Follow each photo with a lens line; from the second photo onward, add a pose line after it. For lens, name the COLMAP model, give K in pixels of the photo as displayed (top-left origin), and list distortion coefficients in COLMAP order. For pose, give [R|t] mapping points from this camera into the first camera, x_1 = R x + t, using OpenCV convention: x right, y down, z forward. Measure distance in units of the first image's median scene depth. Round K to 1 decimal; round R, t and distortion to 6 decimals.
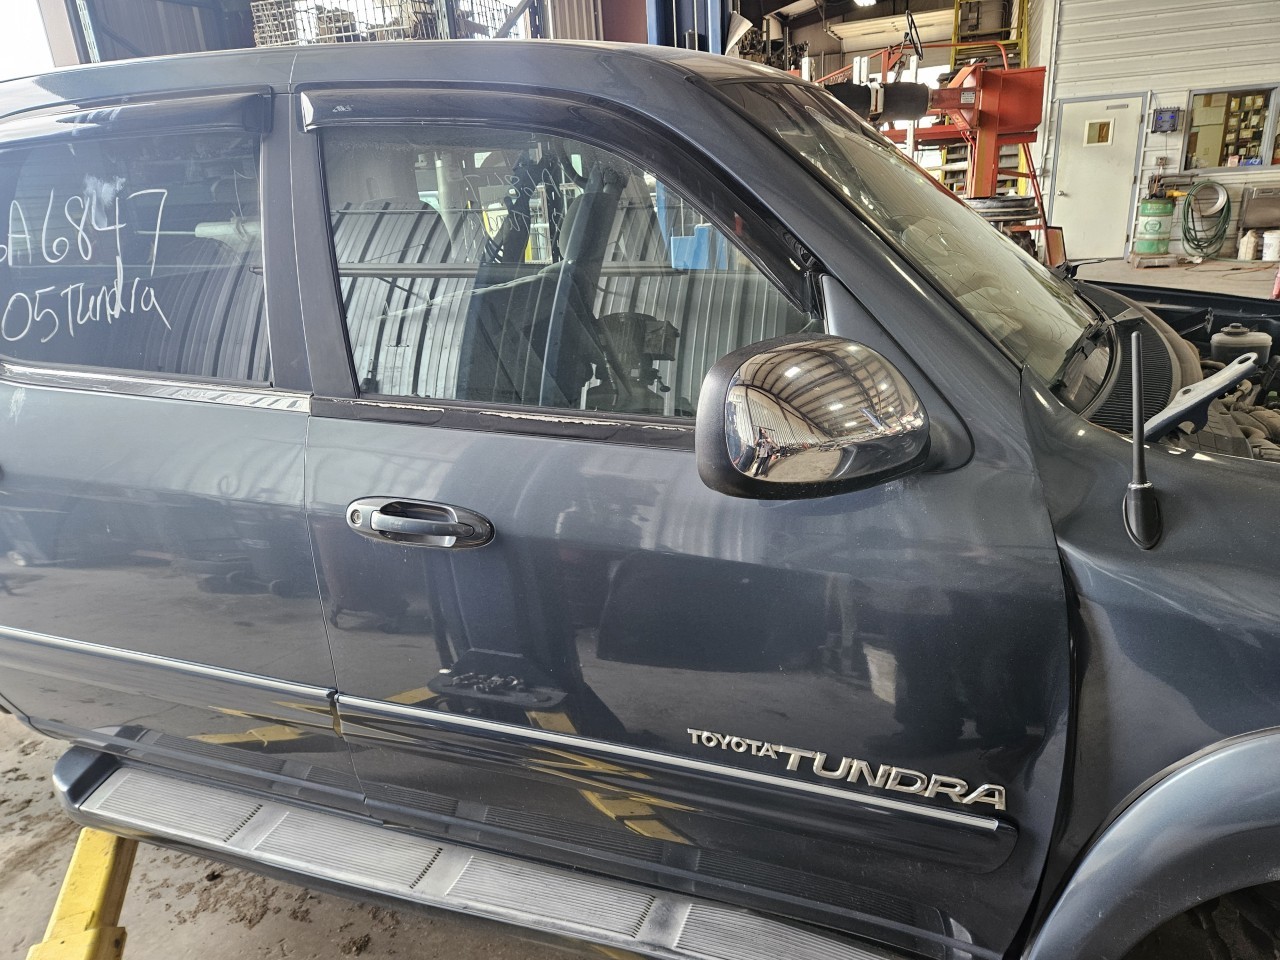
lens RADIAL K [[868.7, 0, 616.9], [0, 868.7, 483.8], [0, 0, 1]] dist [0.038625, -0.041337]
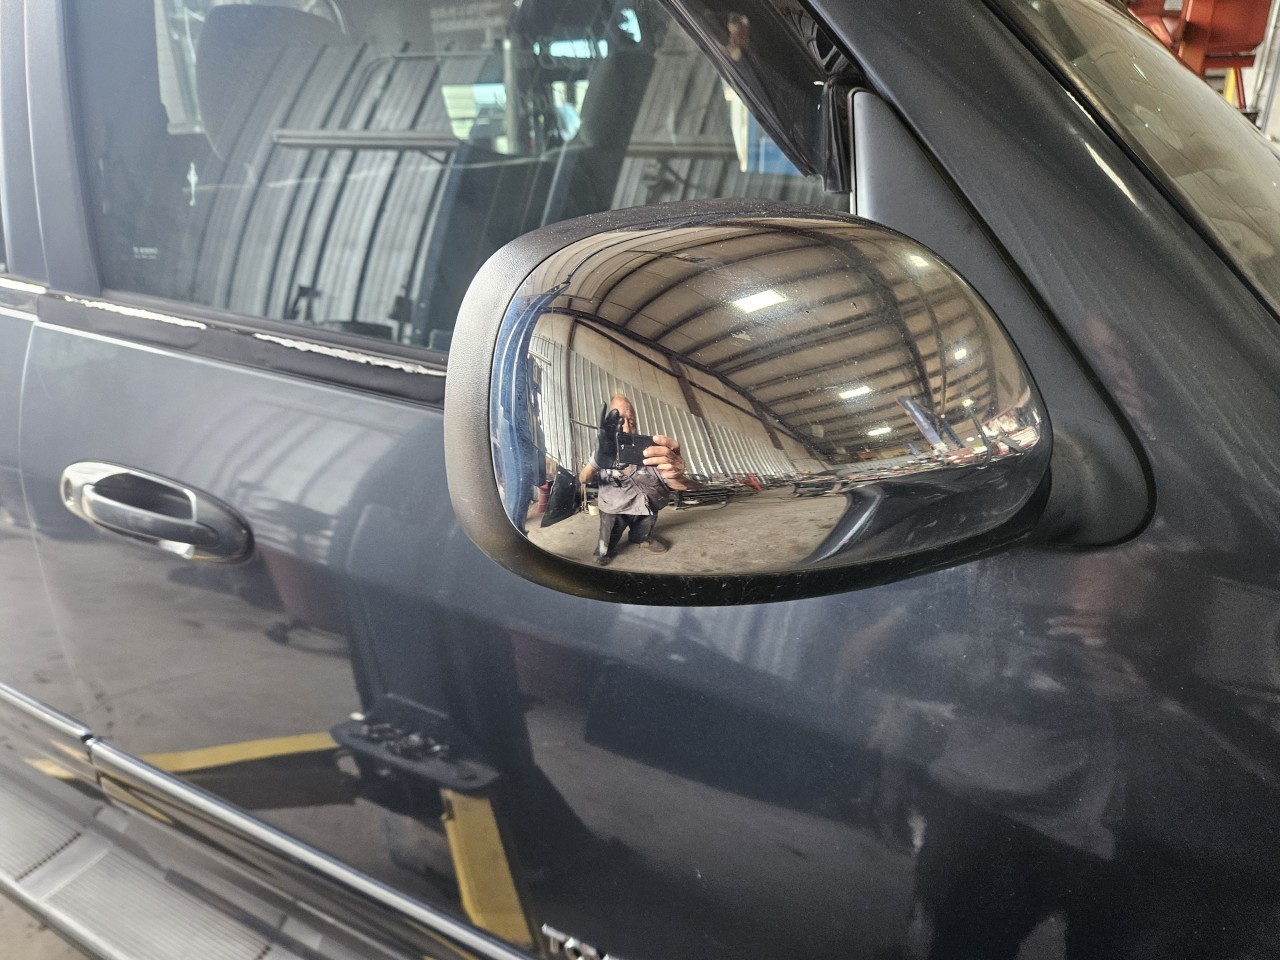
lens RADIAL K [[868.7, 0, 616.9], [0, 868.7, 483.8], [0, 0, 1]] dist [0.038625, -0.041337]
pose [[0.986730, 0.088971, -0.135827, 0.203858], [-0.086236, 0.995938, 0.025896, -0.041350], [0.137580, -0.013839, 0.990394, 0.543254]]
